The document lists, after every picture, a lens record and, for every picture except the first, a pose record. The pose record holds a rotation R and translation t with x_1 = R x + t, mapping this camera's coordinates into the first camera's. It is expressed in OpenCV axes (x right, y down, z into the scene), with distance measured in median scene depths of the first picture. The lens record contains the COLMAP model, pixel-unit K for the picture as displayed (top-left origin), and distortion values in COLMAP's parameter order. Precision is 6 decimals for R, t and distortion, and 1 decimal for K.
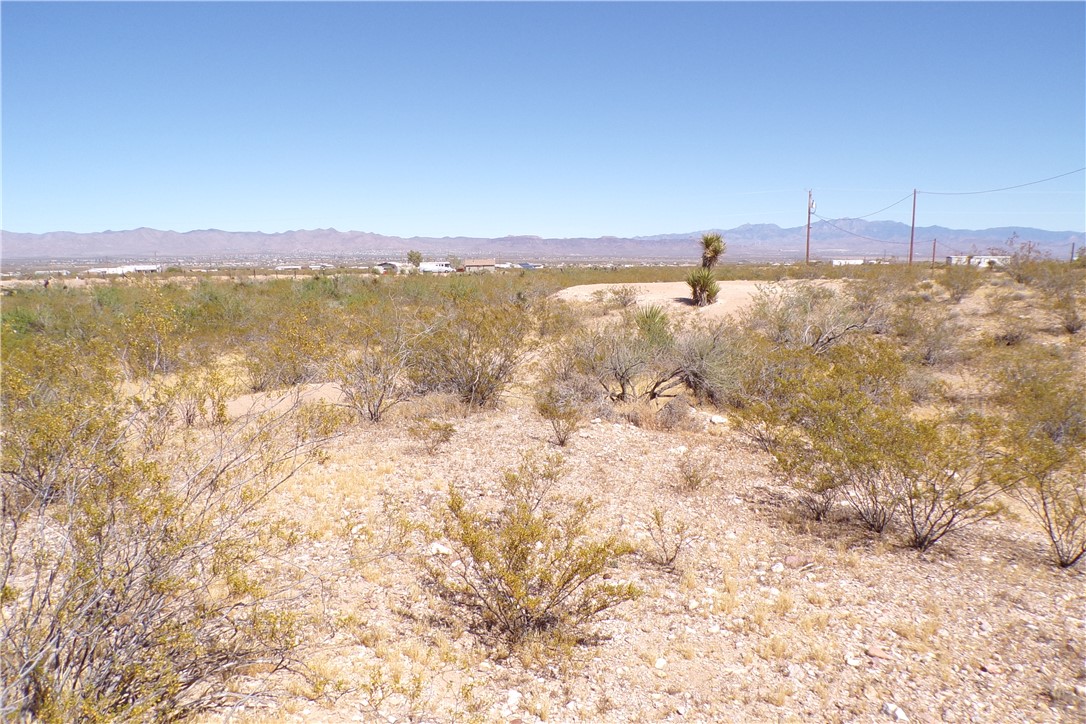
lens RADIAL K [[740.3, 0, 546.9], [0, 740.3, 369.1], [0, 0, 1]] dist [-0.029558, 0.034252]
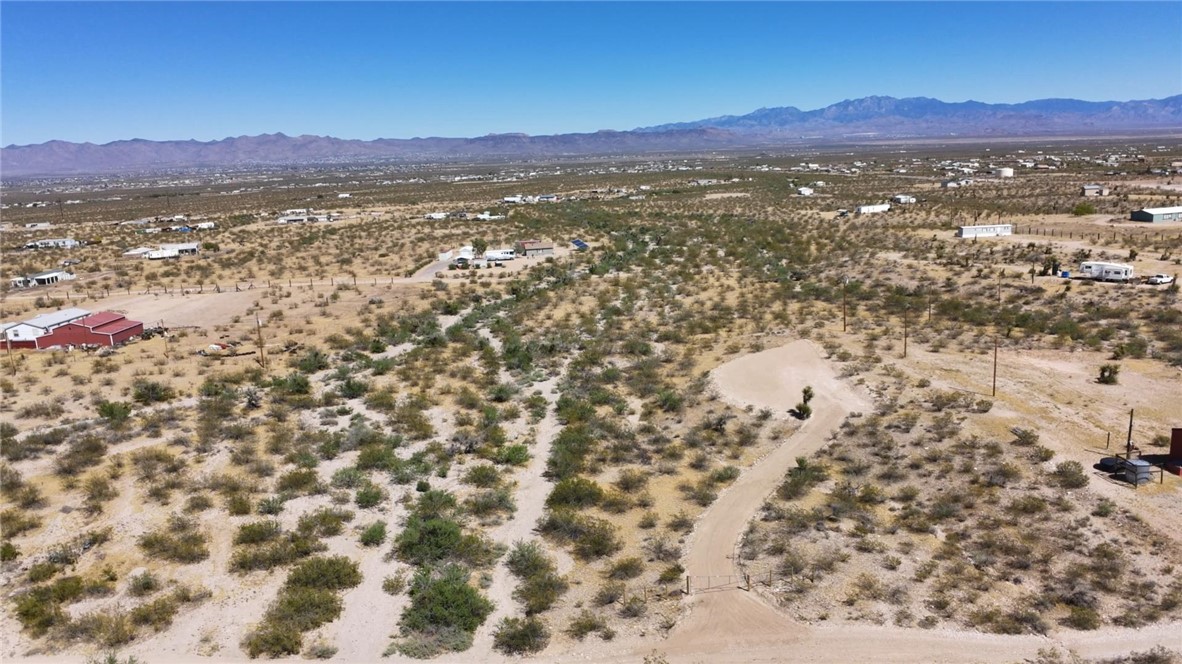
lens RADIAL K [[856.3, 0, 581.9], [0, 856.3, 322.3], [0, 0, 1]] dist [-0.025483, -0.018327]
pose [[0.997880, -0.046276, 0.045760, -0.546606], [0.044322, 0.998098, 0.042840, -0.508510], [-0.047656, -0.040721, 0.998033, -1.477120]]
